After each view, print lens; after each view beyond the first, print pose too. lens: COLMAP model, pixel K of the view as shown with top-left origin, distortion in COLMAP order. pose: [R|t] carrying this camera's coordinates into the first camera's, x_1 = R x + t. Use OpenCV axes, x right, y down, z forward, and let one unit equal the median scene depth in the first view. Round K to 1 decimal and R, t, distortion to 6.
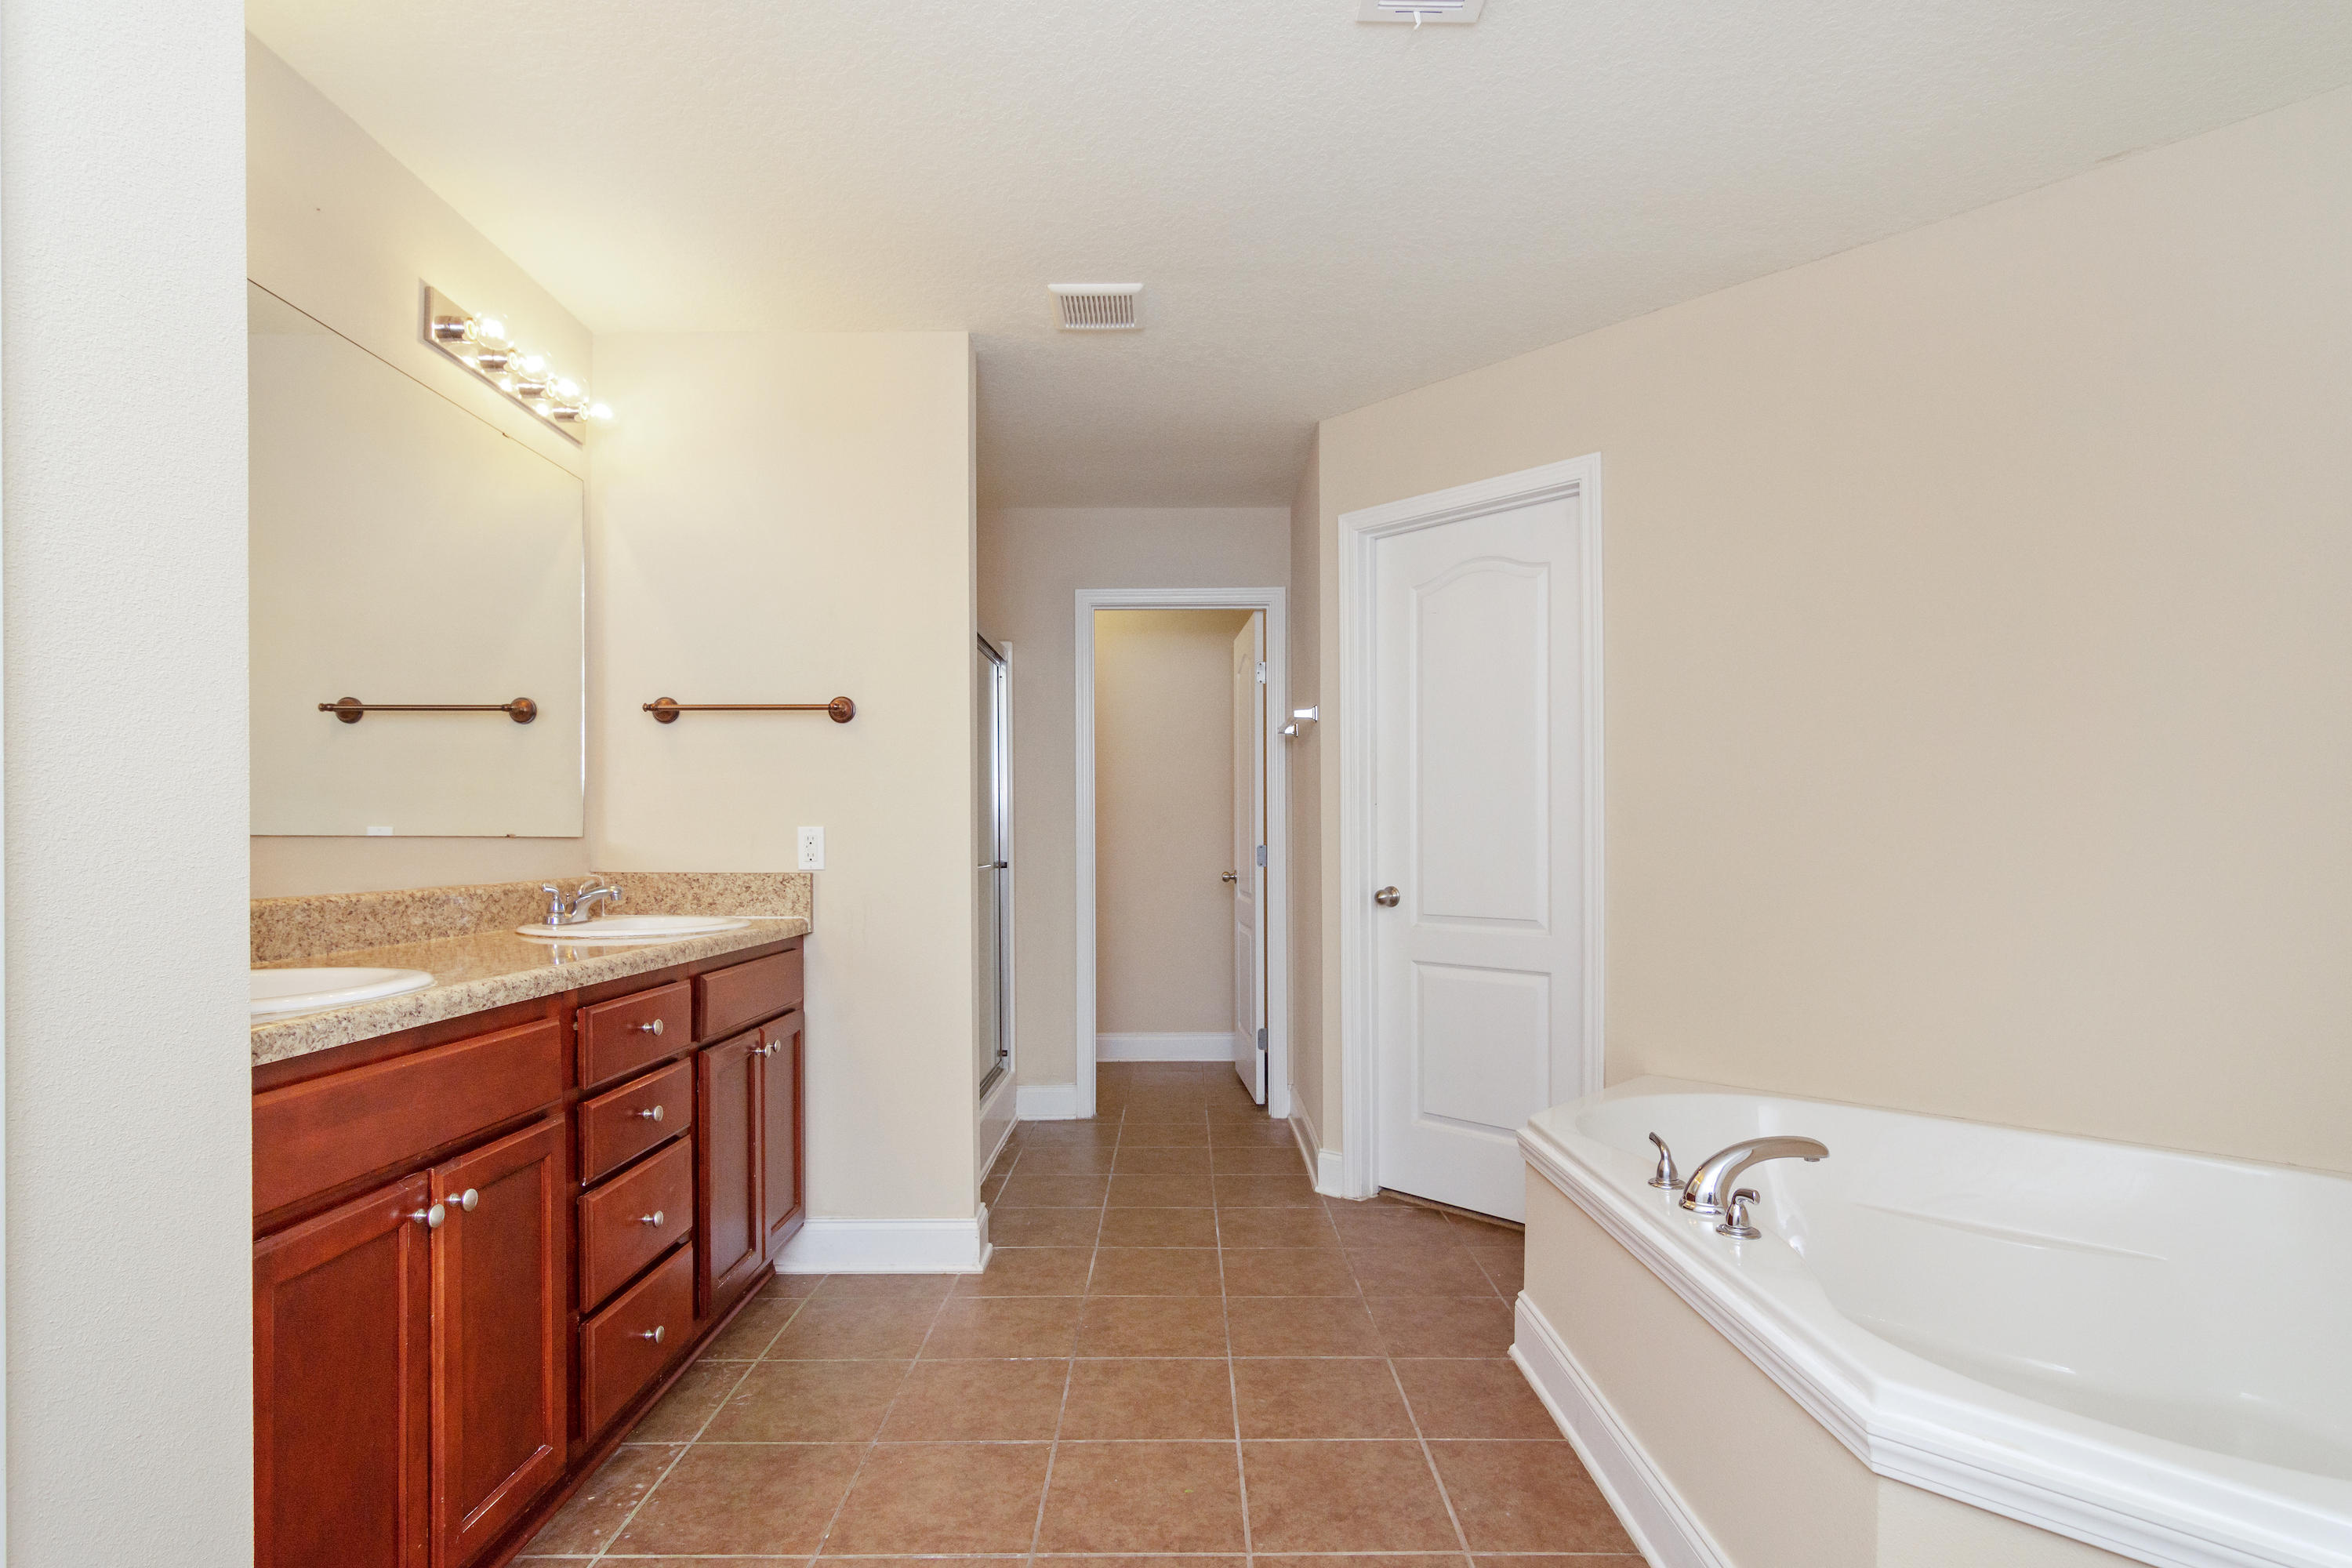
lens RADIAL K [[1085.2, 0, 1175.1], [0, 1085.2, 832.8], [0, 0, 1]] dist [-0.001119, -0.000110]
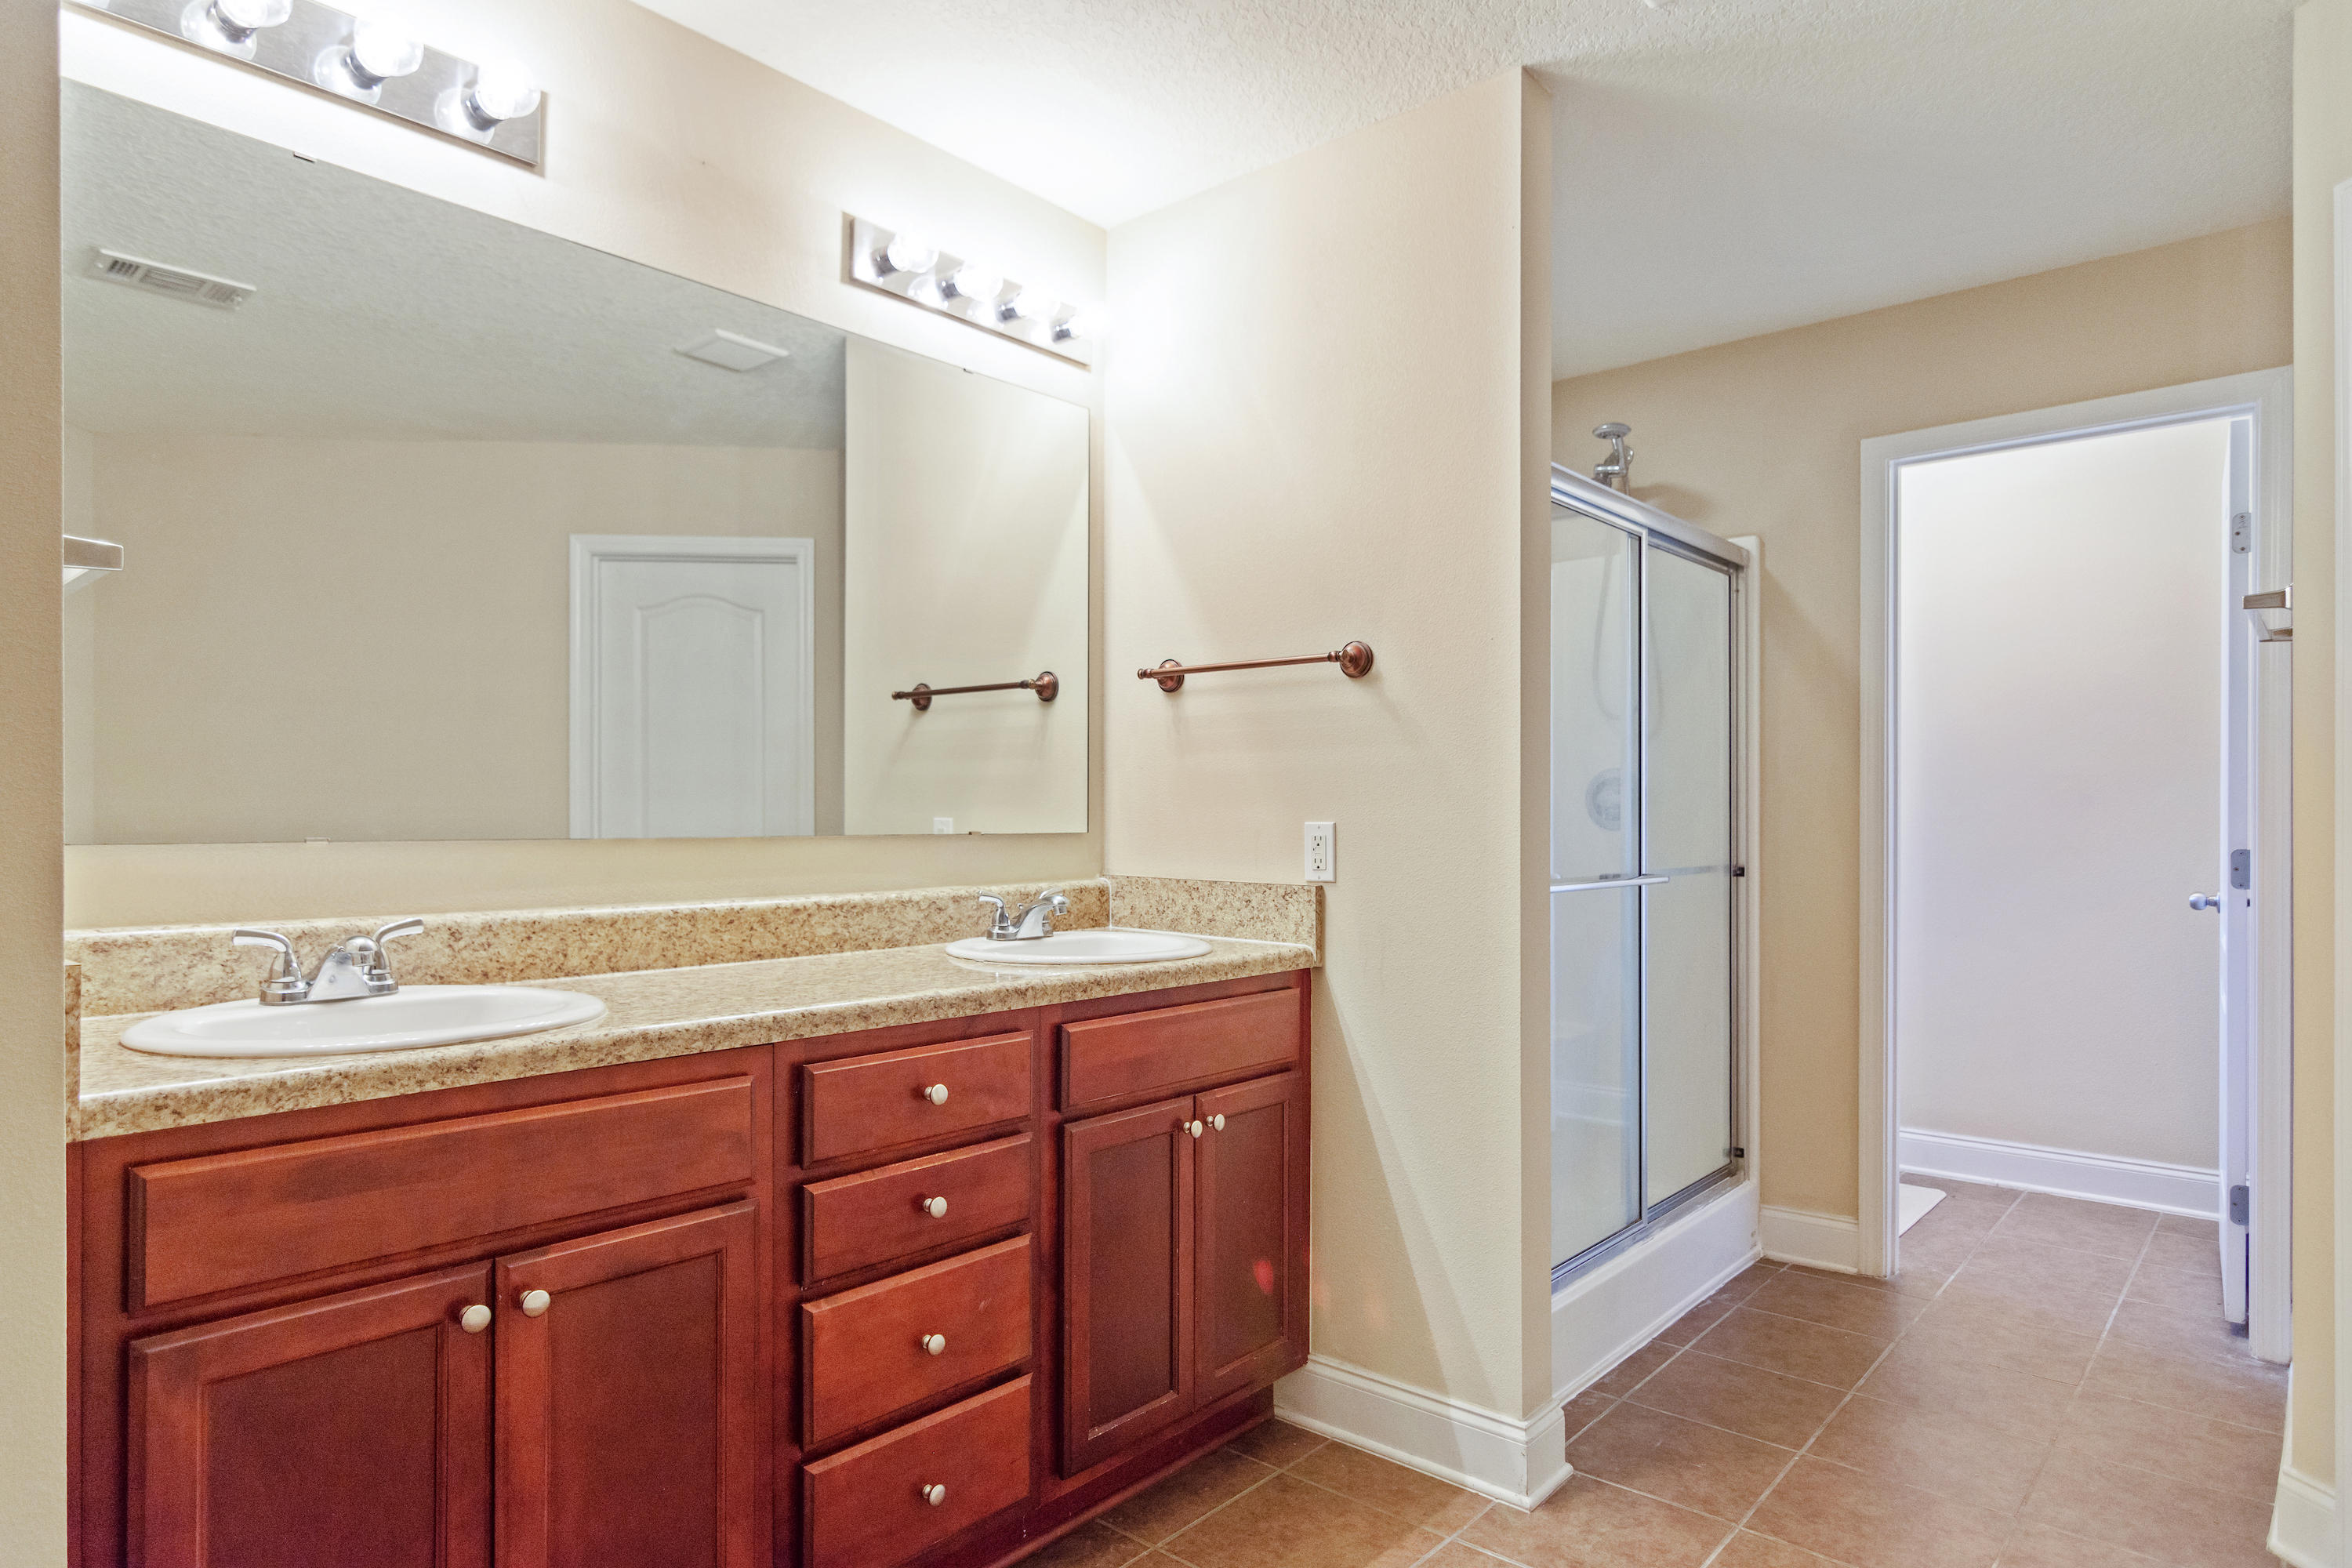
lens RADIAL K [[1296.1, 0, 1215.1], [0, 1296.1, 817.2], [0, 0, 1]] dist [0.001059, -0.001319]
pose [[0.767804, 0.005600, -0.640660, 0.211108], [-0.001029, 0.999971, 0.007509, -0.019092], [0.640684, -0.005106, 0.767788, 0.348143]]
